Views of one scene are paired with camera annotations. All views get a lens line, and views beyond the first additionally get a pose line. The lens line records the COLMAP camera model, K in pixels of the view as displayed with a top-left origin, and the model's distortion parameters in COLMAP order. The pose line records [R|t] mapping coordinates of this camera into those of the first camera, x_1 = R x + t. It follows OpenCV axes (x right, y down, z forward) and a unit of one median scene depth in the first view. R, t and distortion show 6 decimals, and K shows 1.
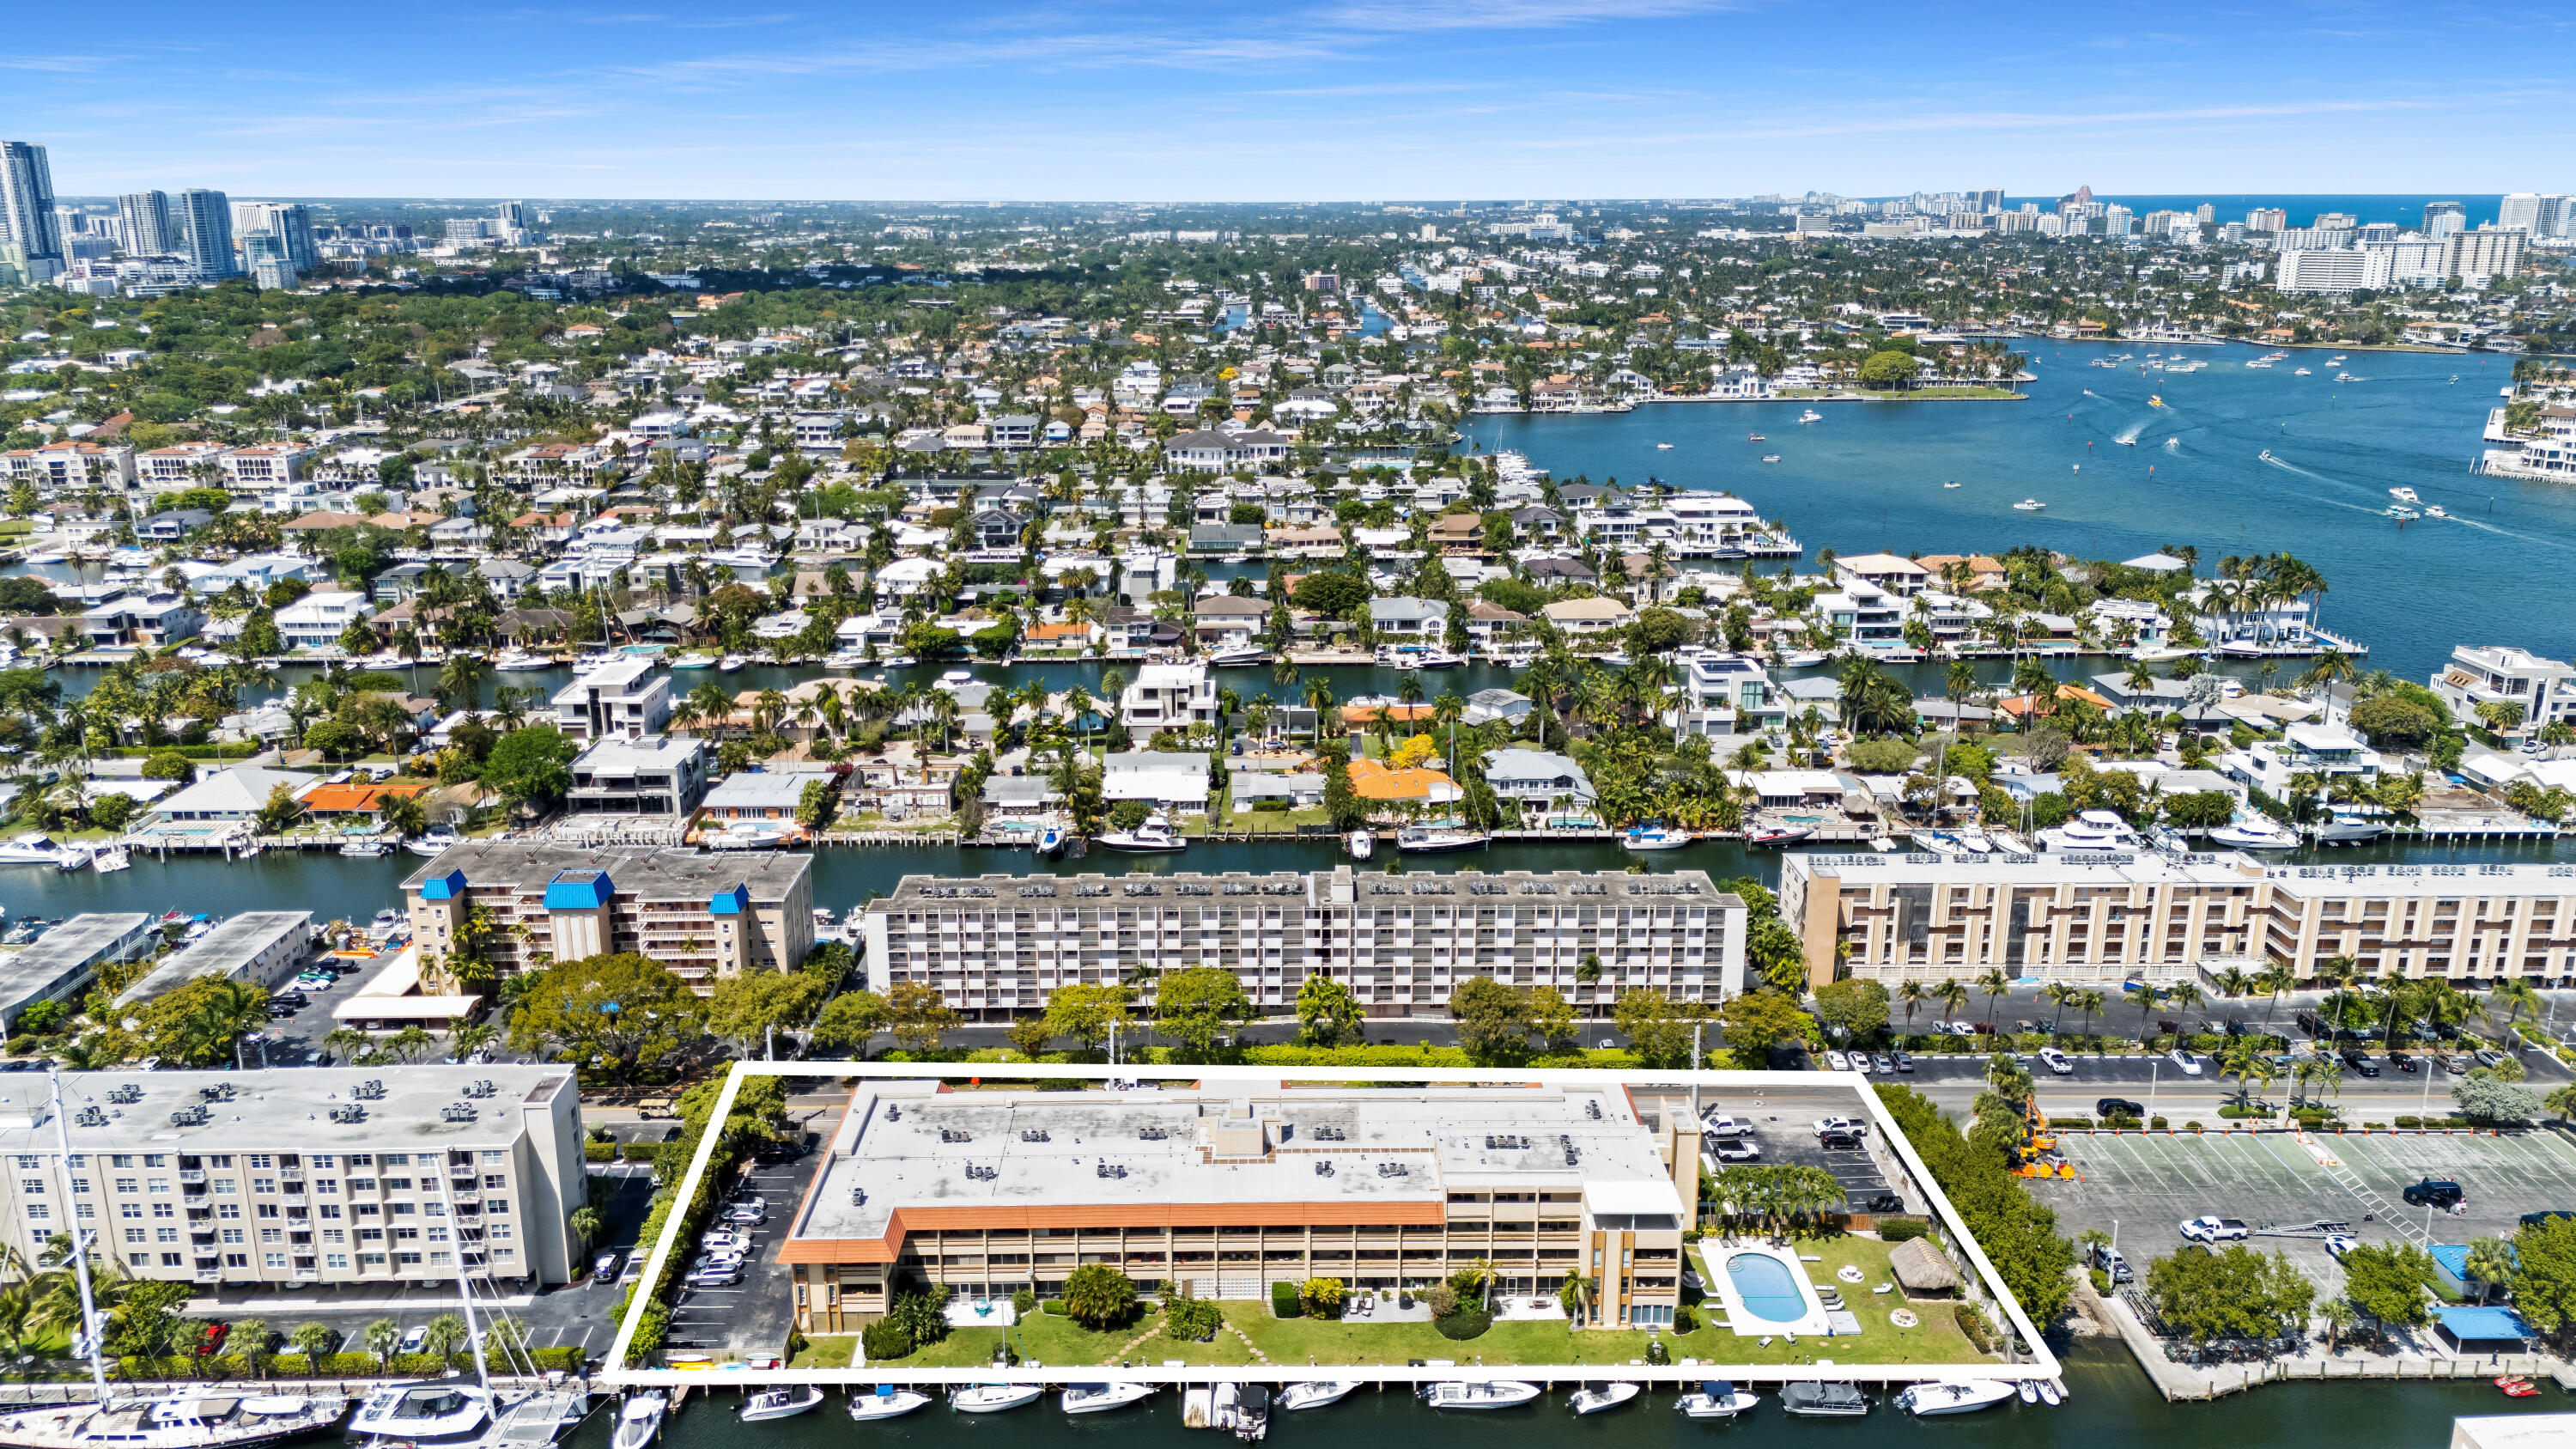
lens RADIAL K [[1885.3, 0, 1277.0], [0, 1885.3, 731.5], [0, 0, 1]] dist [0.082021, -0.070262]
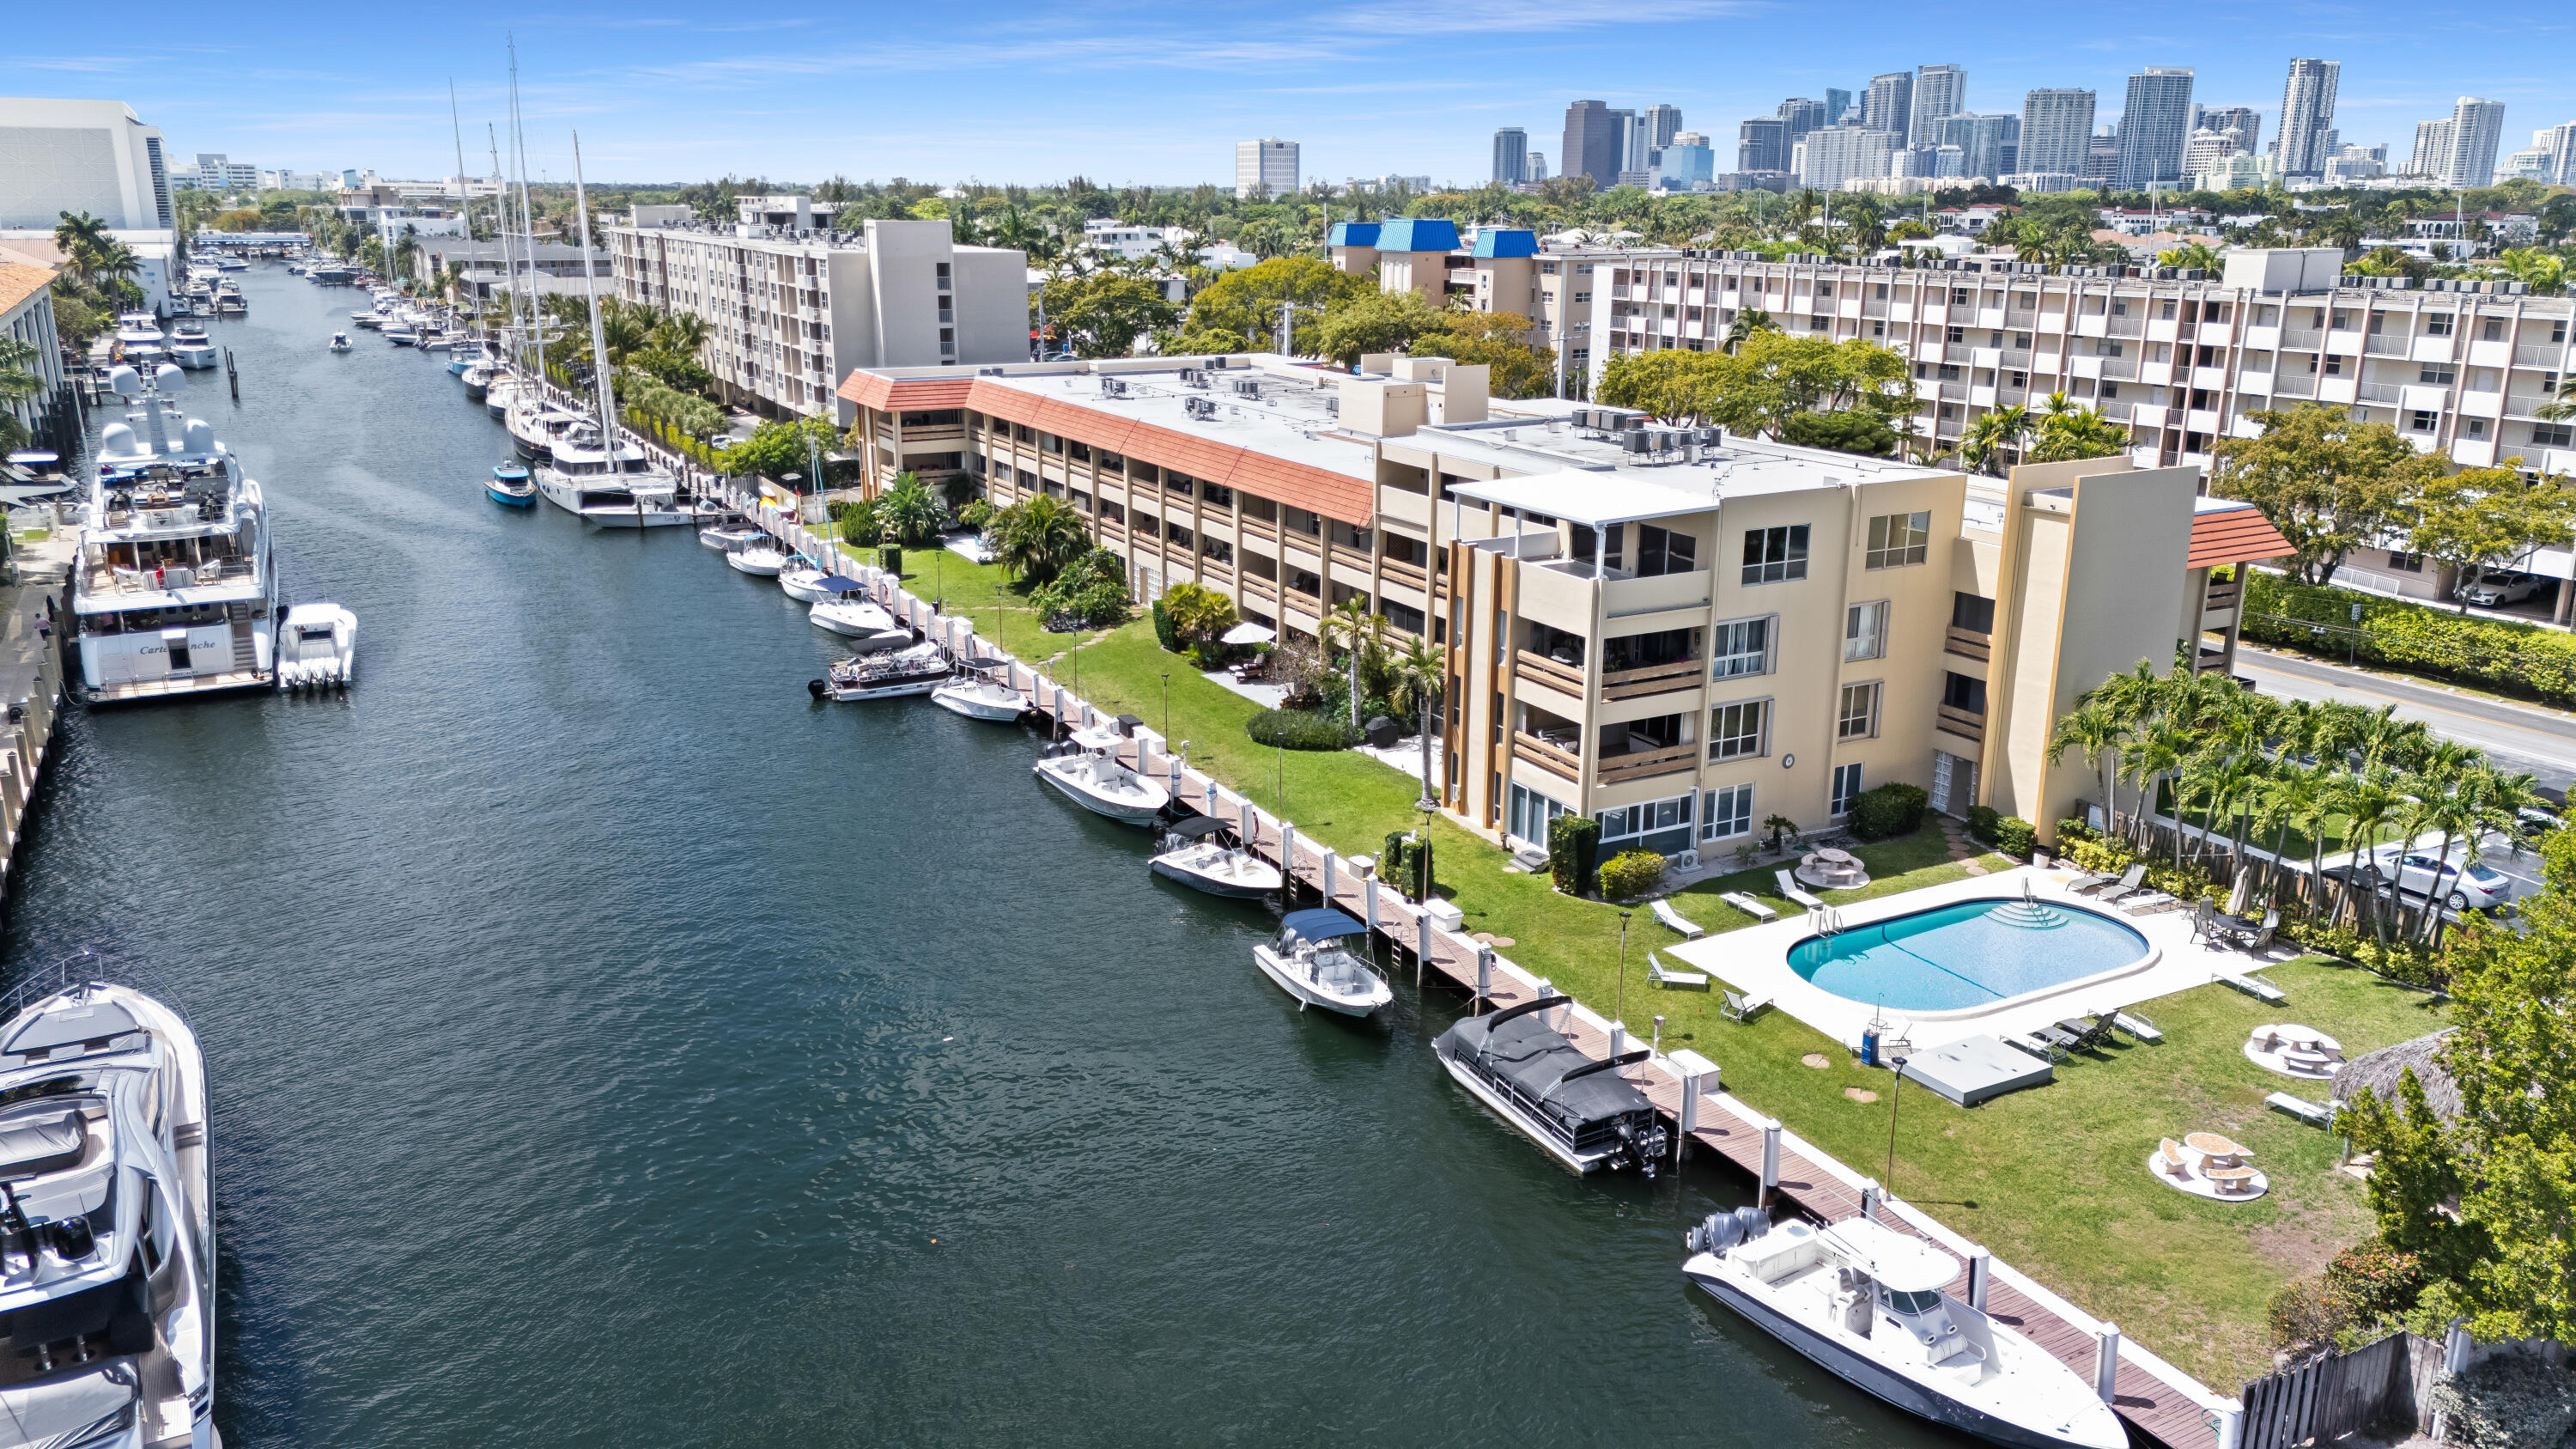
lens RADIAL K [[1871.9, 0, 1288.0], [0, 1871.9, 724.5], [0, 0, 1]] dist [0.077613, -0.079221]
pose [[0.465942, 0.242887, -0.850825, 0.329818], [-0.248481, 0.958808, 0.137637, 0.175100], [0.849208, 0.147283, 0.507102, 0.540871]]
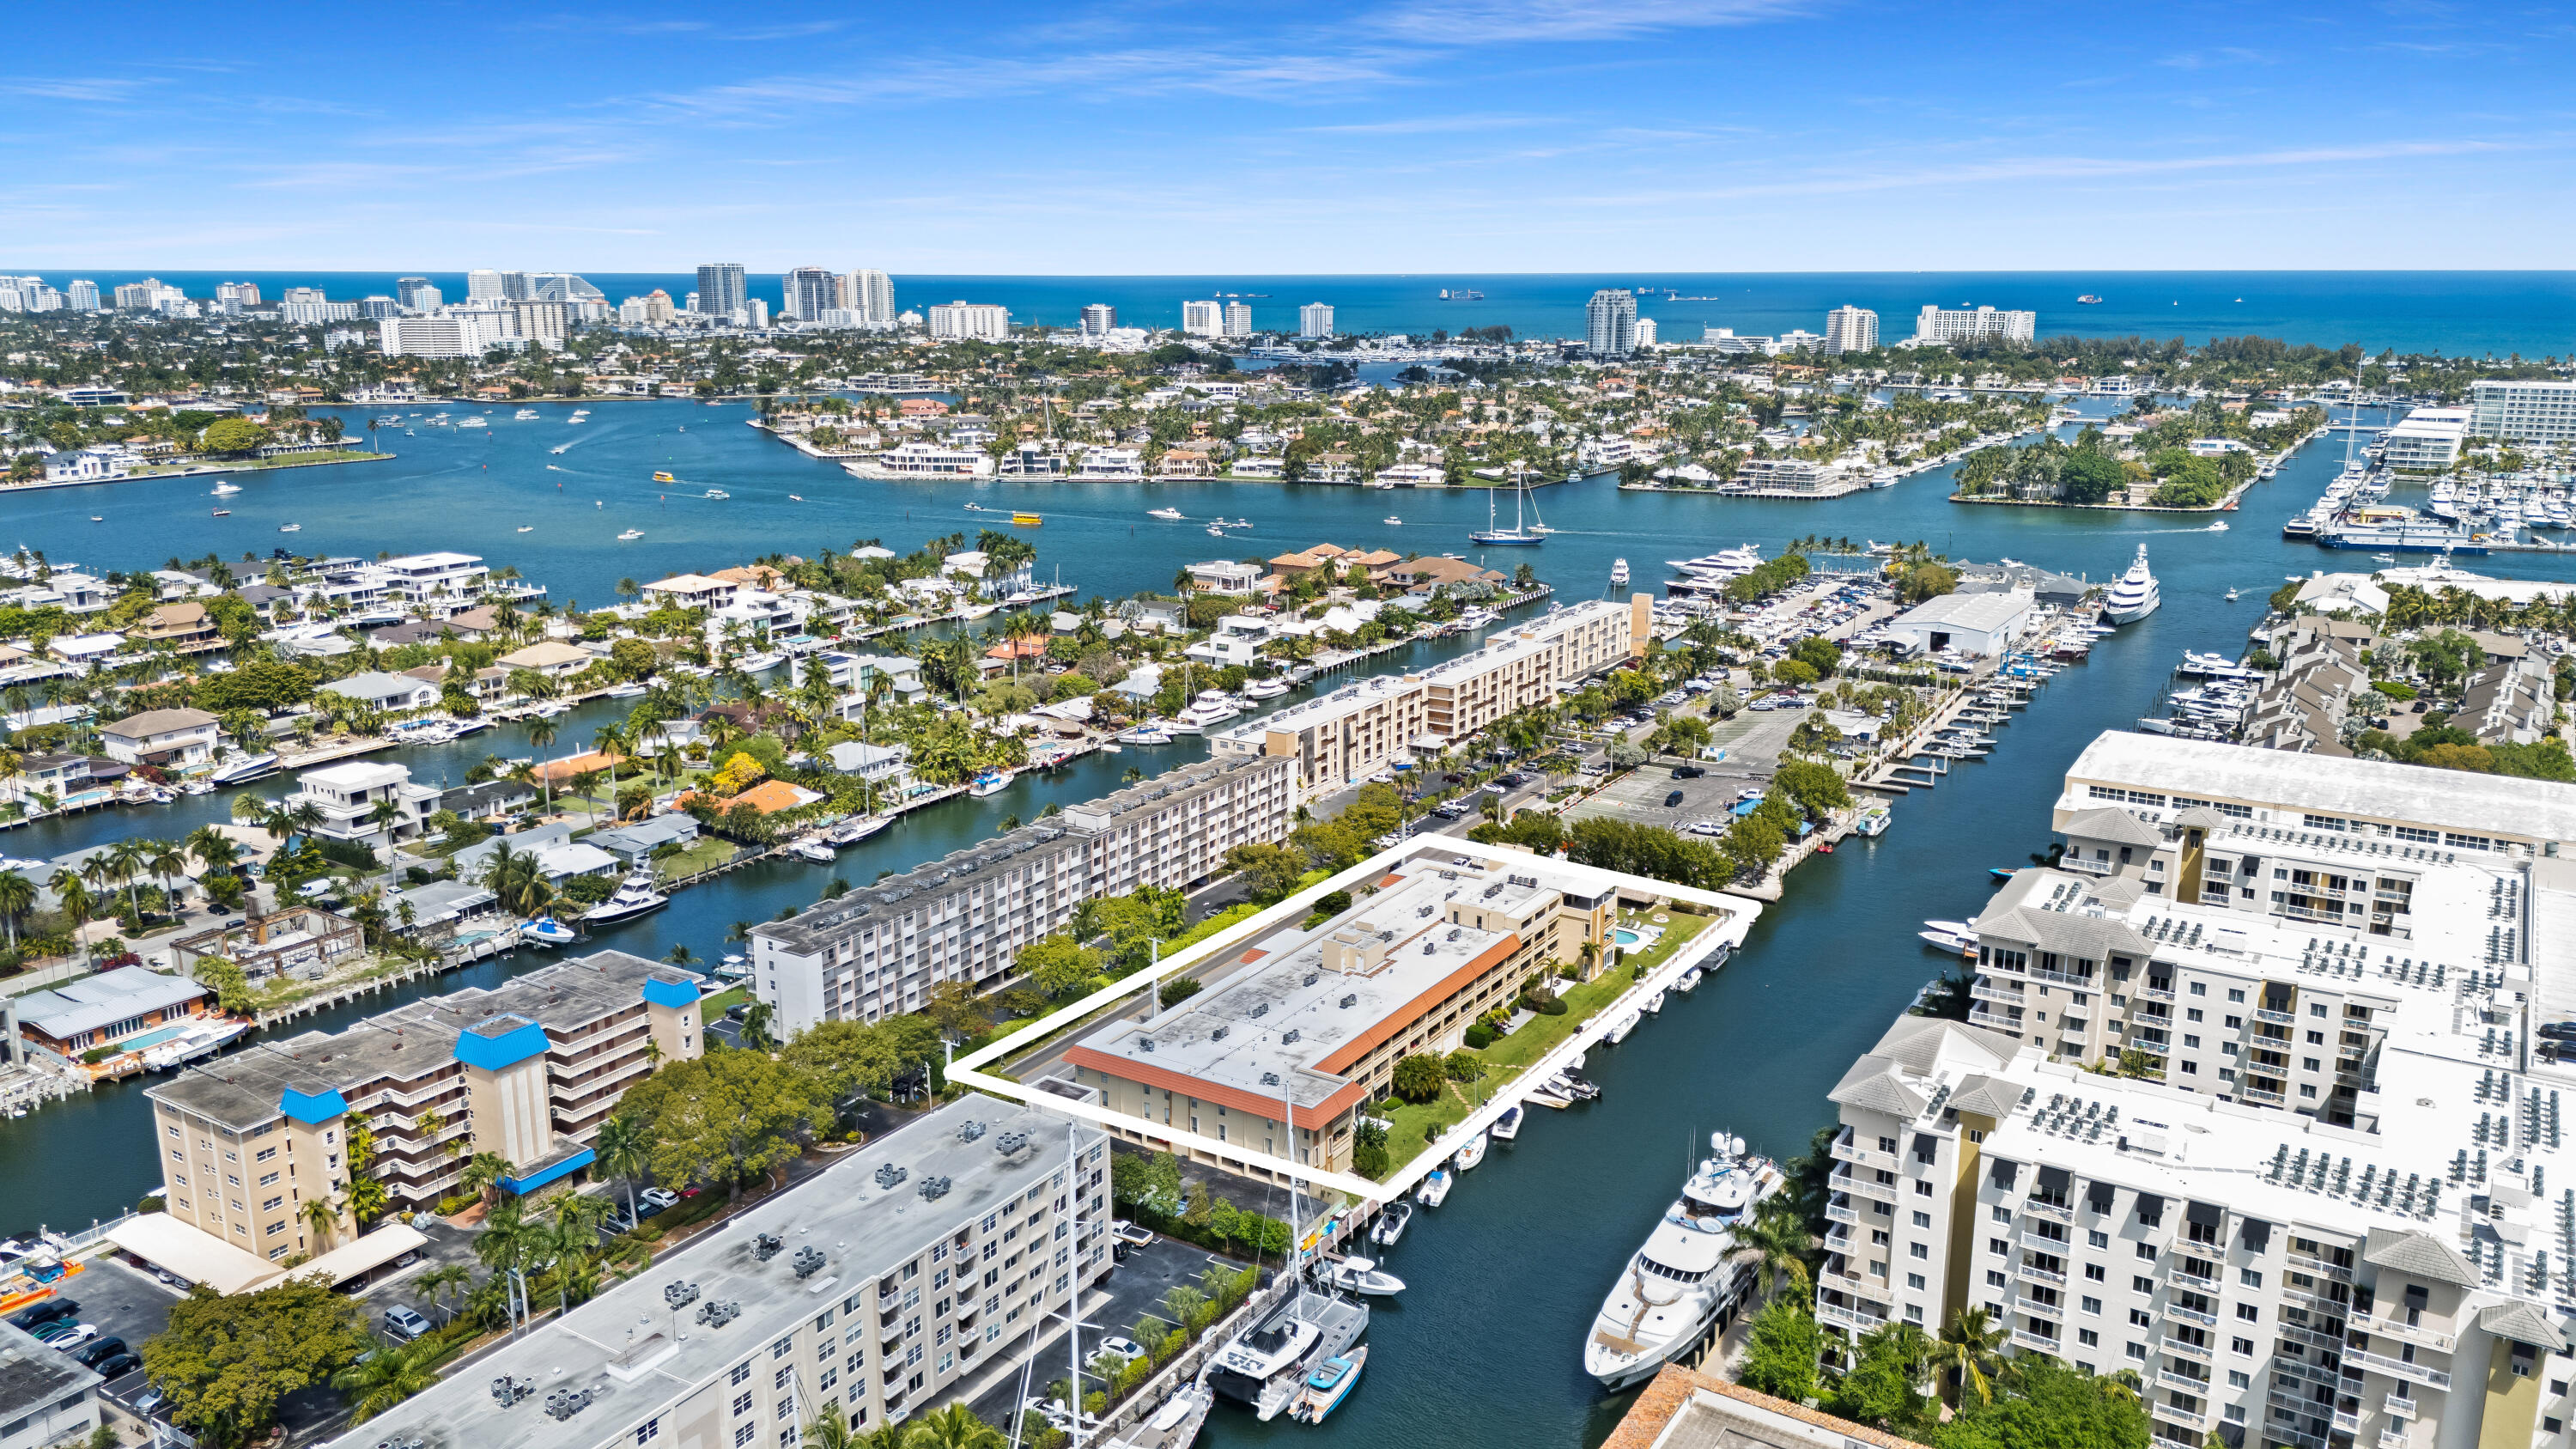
lens RADIAL K [[1888.1, 0, 1282.2], [0, 1888.1, 717.5], [0, 0, 1]] dist [0.082740, -0.083775]
pose [[0.547684, -0.193625, 0.813972, -0.783584], [0.229728, 0.970265, 0.076230, -0.036857], [-0.804529, 0.145243, 0.575880, 0.220119]]
